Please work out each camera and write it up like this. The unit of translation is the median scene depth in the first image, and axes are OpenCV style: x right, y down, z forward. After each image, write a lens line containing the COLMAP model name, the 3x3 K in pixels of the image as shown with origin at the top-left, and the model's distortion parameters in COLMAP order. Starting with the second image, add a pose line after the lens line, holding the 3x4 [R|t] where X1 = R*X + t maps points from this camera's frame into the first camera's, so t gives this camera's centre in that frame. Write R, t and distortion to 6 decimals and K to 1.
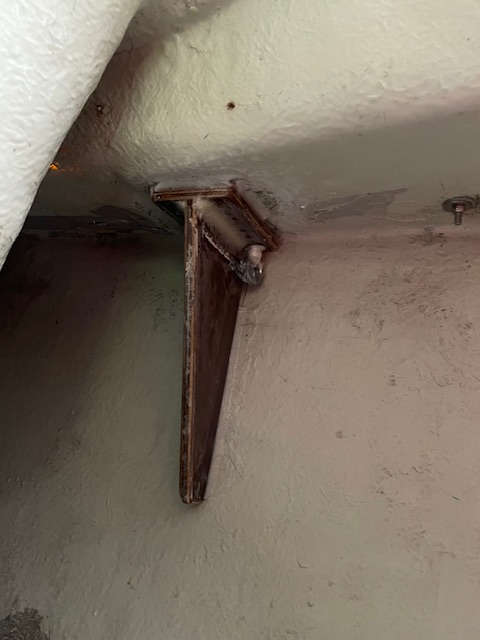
lens RADIAL K [[502.1, 0, 238.6], [0, 502.1, 320.4], [0, 0, 1]] dist [0.042409, -0.049928]
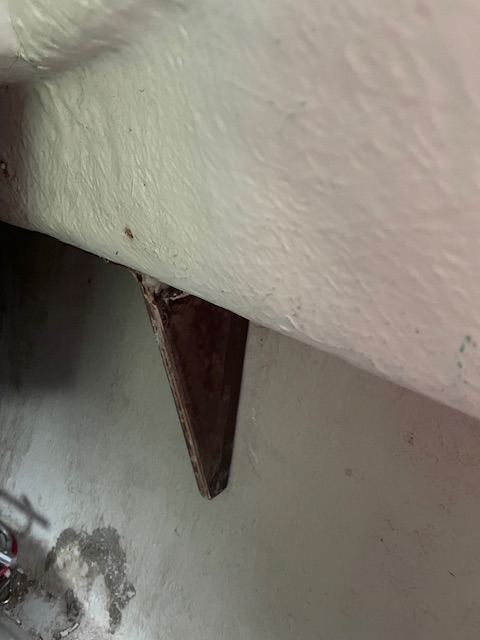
lens RADIAL K [[502.1, 0, 237.3], [0, 502.1, 322.5], [0, 0, 1]] dist [0.042409, -0.049928]
pose [[0.955240, 0.039334, -0.293206, 0.264511], [0.125664, 0.843307, 0.522533, -0.525464], [0.267817, -0.535990, 0.800618, 0.333996]]
